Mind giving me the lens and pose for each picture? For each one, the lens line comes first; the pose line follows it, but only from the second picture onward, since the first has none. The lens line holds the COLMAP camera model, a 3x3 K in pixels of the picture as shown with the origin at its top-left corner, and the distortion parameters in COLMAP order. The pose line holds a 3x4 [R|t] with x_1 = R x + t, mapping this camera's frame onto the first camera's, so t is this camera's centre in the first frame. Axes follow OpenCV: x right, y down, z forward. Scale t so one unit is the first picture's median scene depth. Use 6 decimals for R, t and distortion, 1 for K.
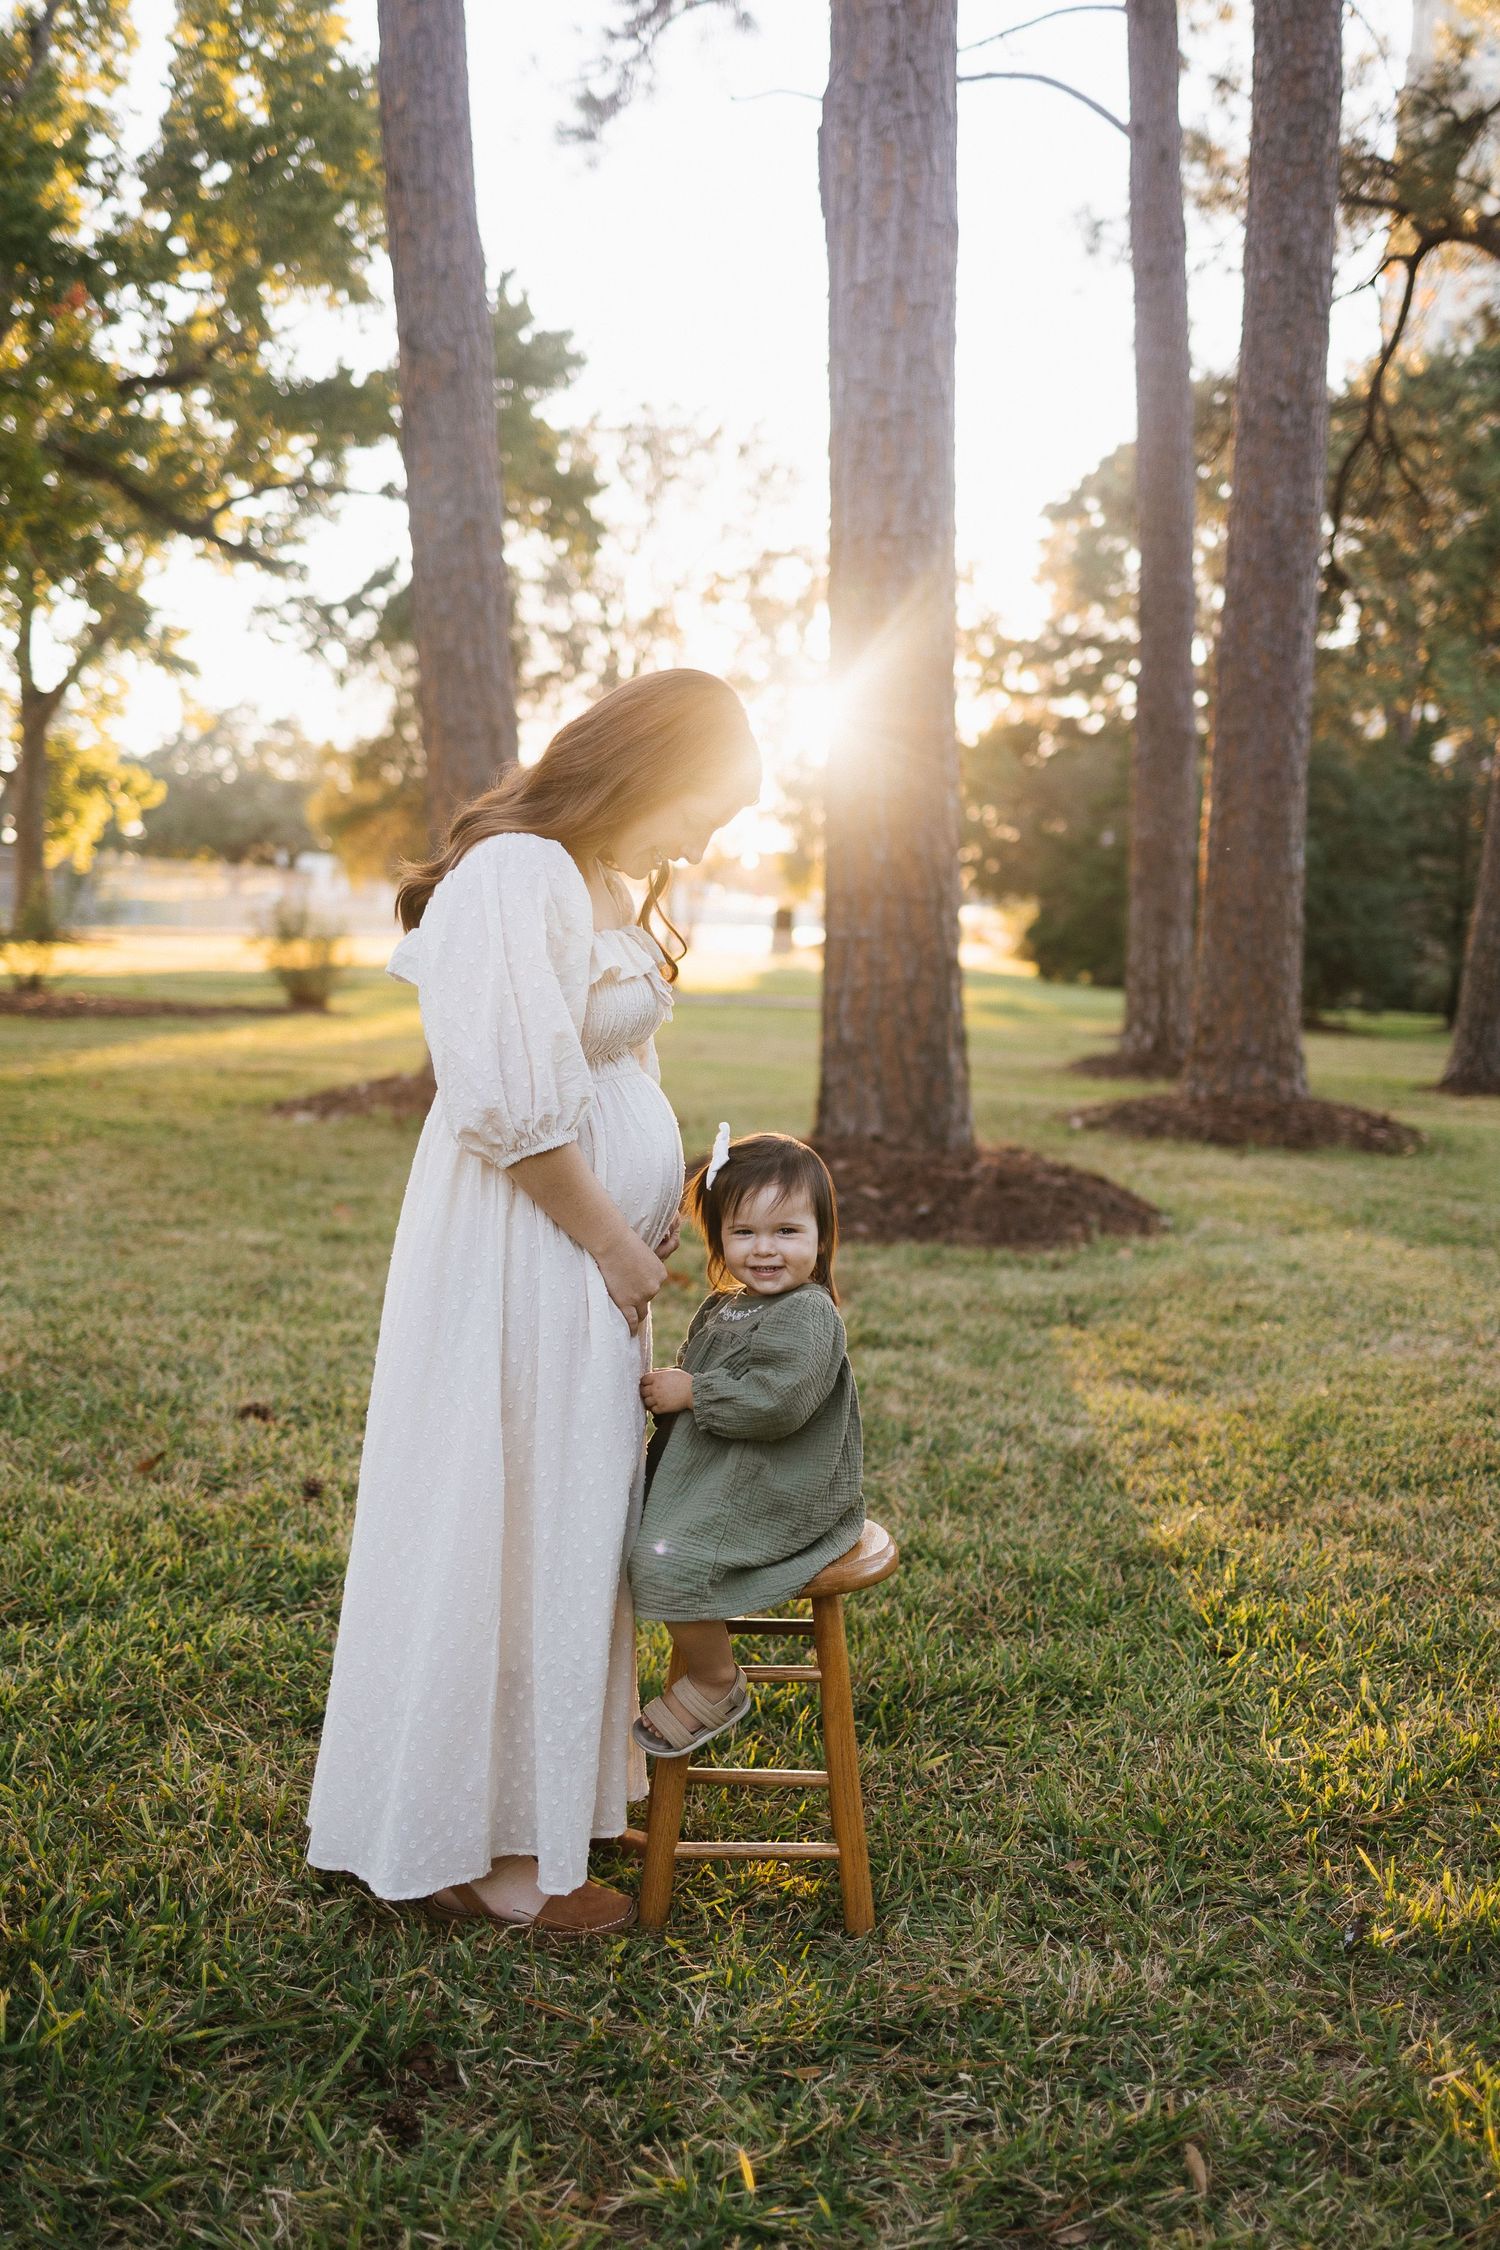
lens RADIAL K [[2332.4, 0, 738.4], [0, 2332.4, 1130.3], [0, 0, 1]] dist [0.004597, 0.004744]
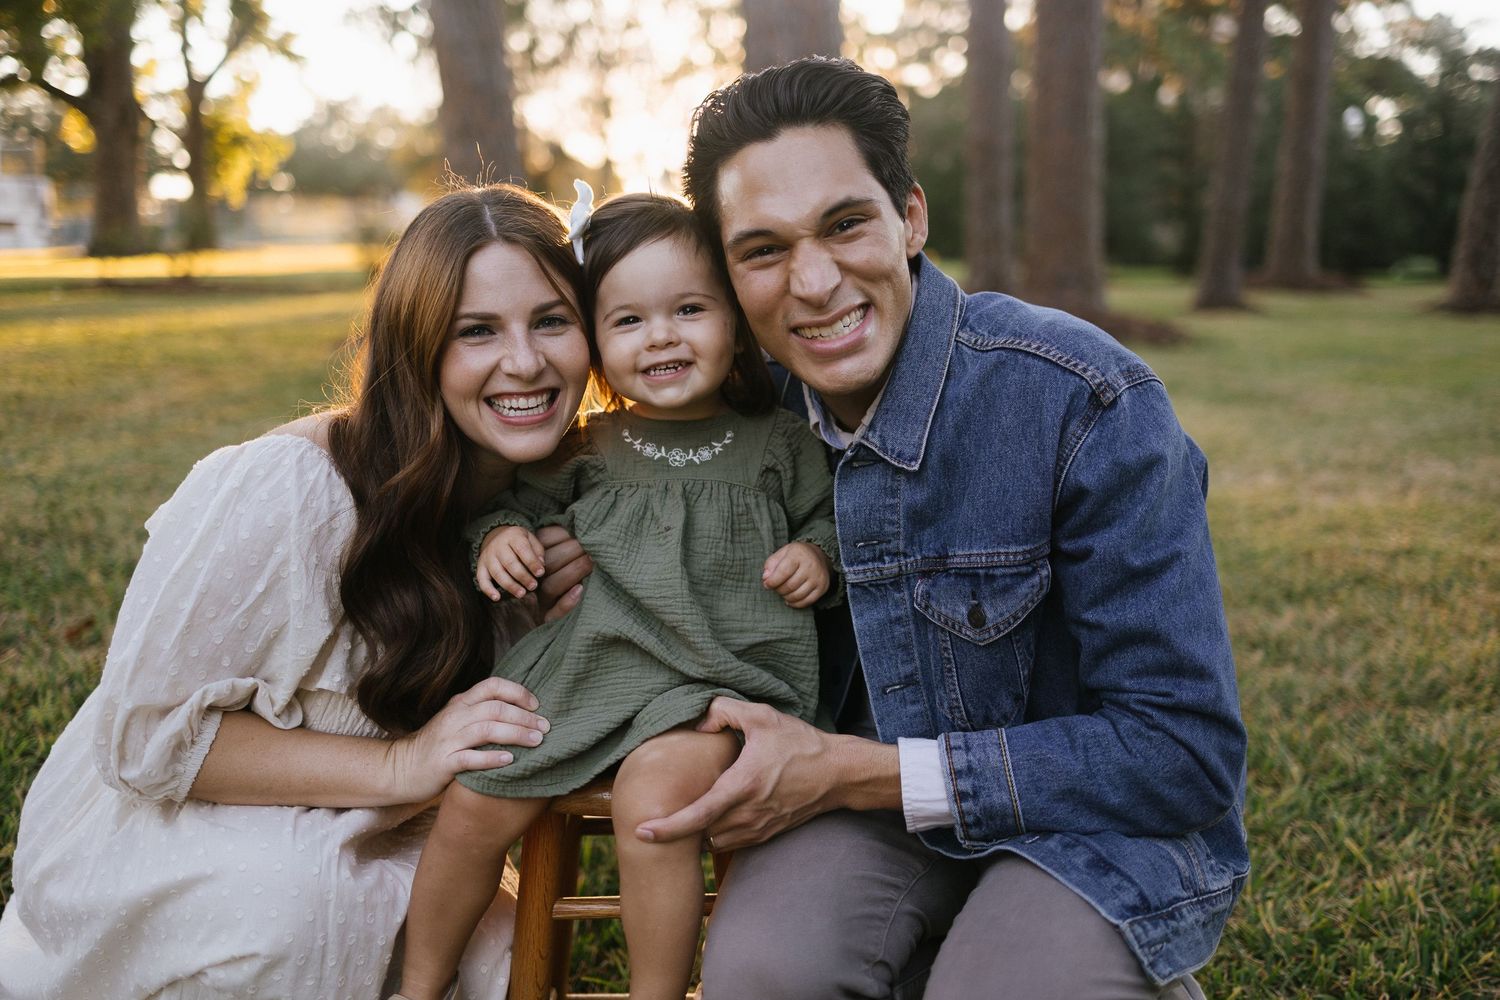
lens RADIAL K [[1518.2, 0, 750.0], [0, 1518.2, 500.0], [0, 0, 1]] dist [0.004065, 0.024414]
pose [[0.998822, -0.039998, 0.027490, 0.014822], [0.037634, 0.995946, 0.081707, 0.030681], [-0.030647, -0.080576, 0.996277, 0.237840]]
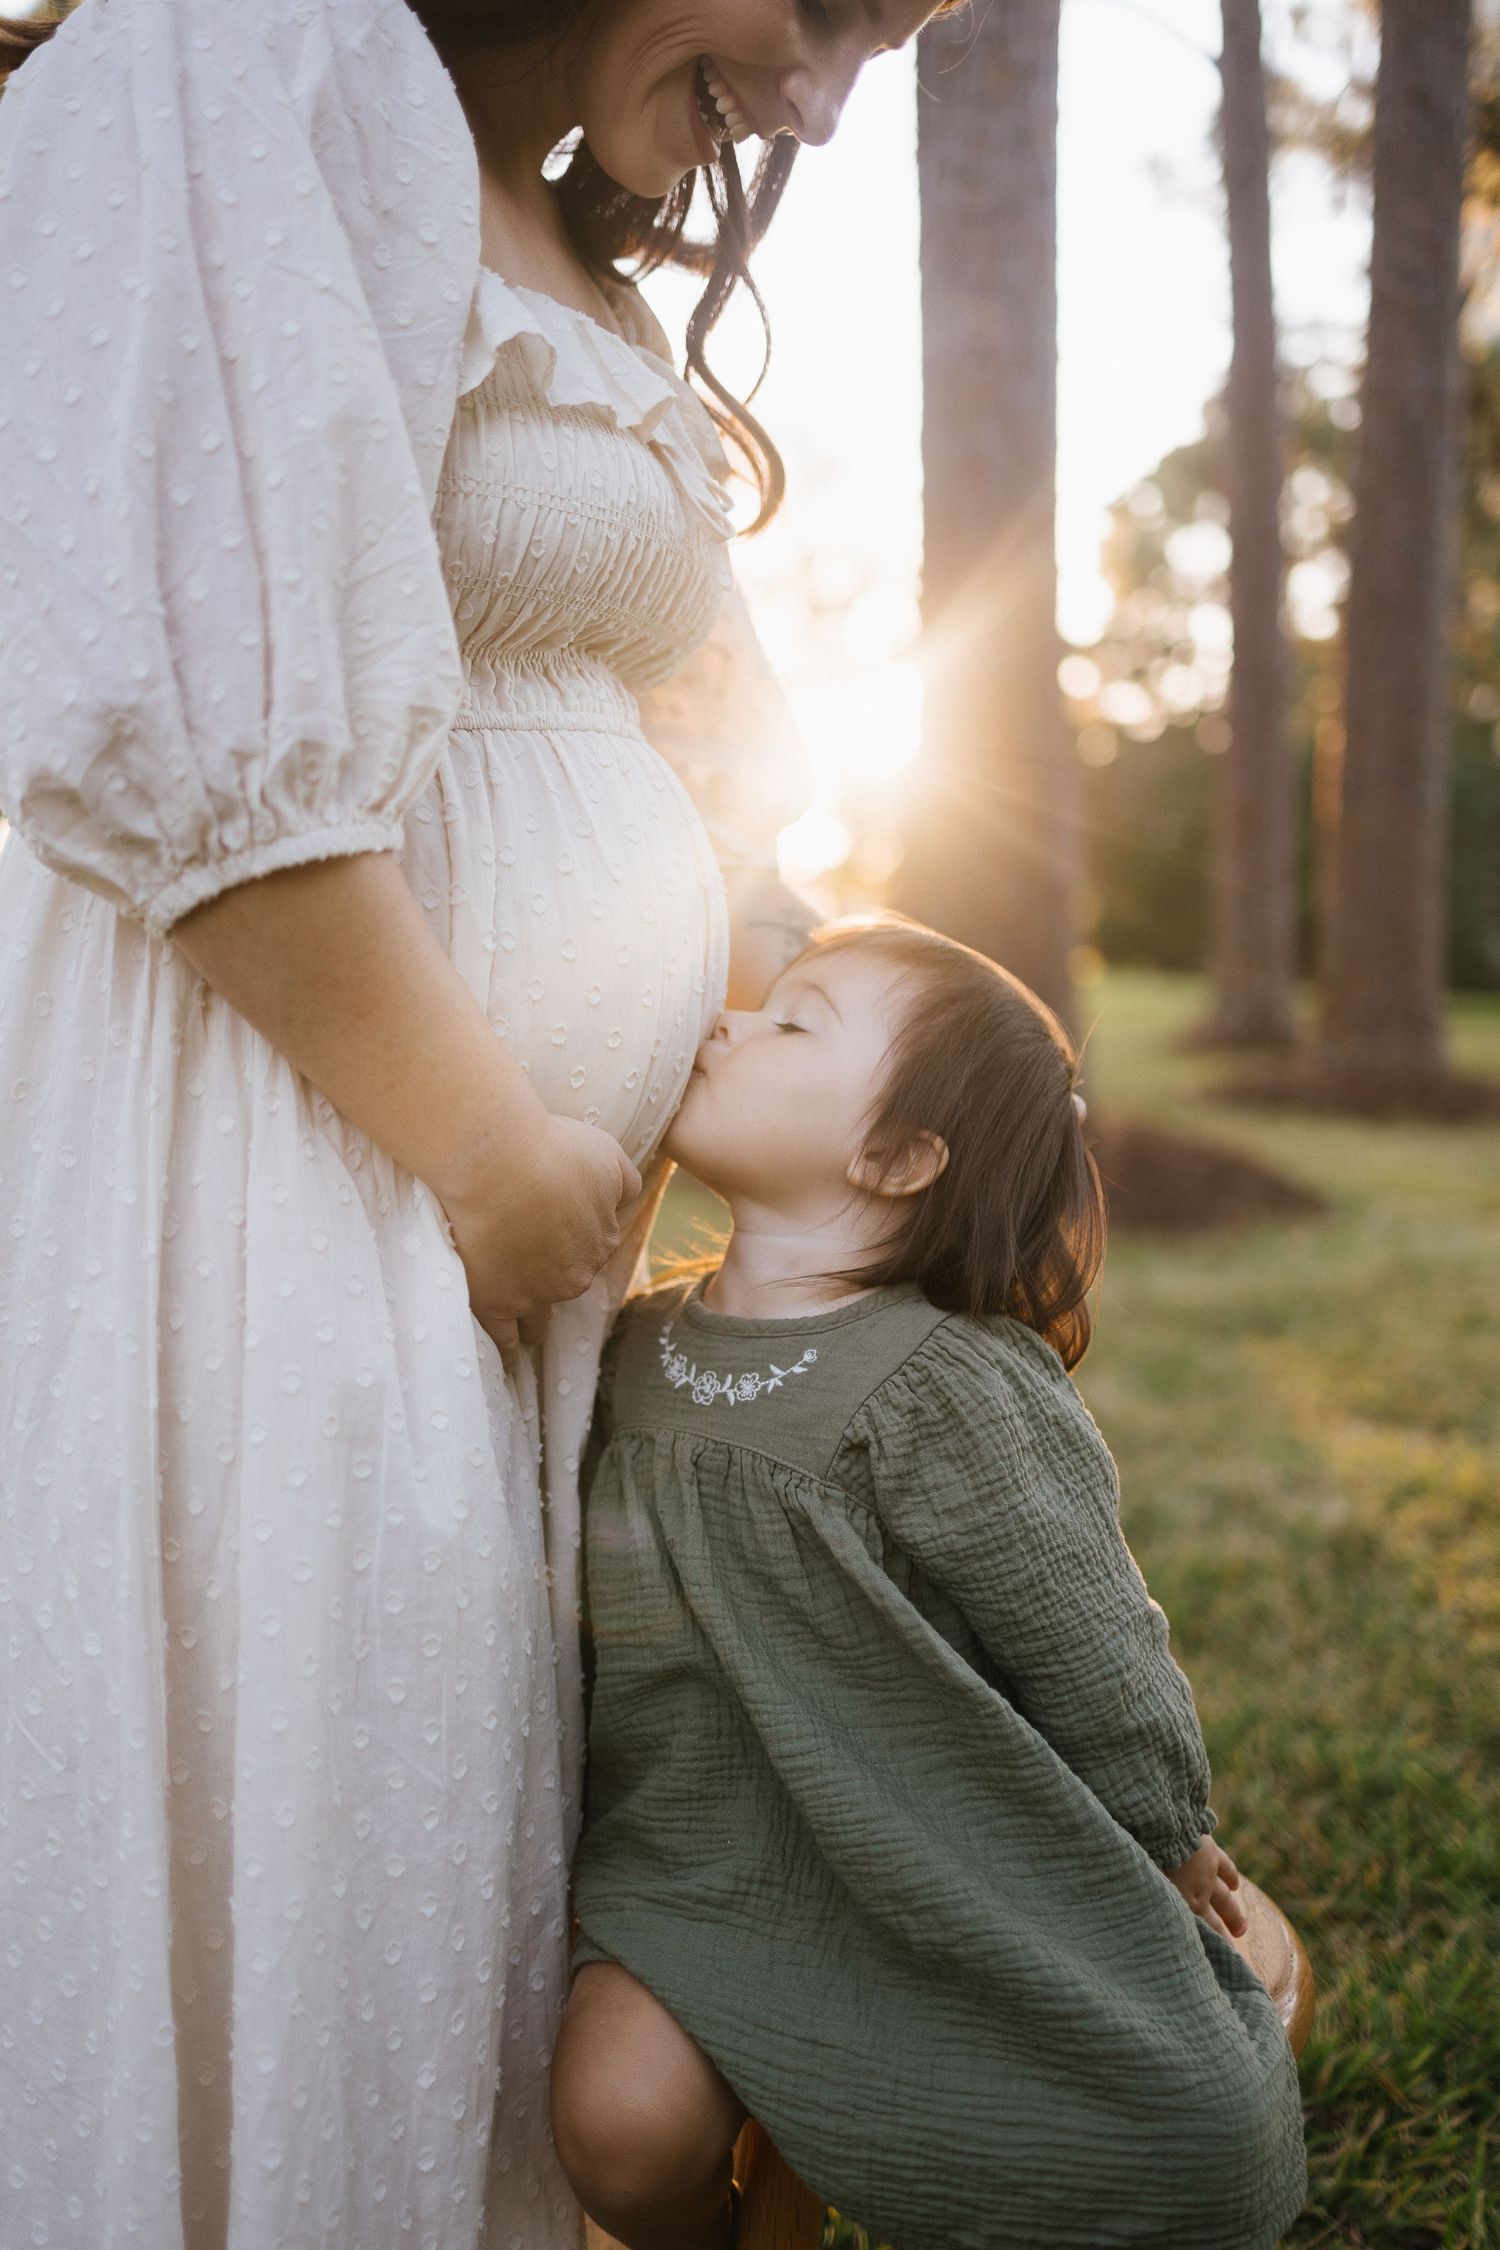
lens RADIAL K [[2277.2, 0, 750.0], [0, 2277.2, 1125.0], [0, 0, 1]] dist [0.004065, 0.024414]
pose [[0.999724, -0.010971, -0.020784, -0.006841], [0.010839, 0.999920, -0.006451, 0.018551], [0.020853, 0.006224, 0.999763, 0.279275]]
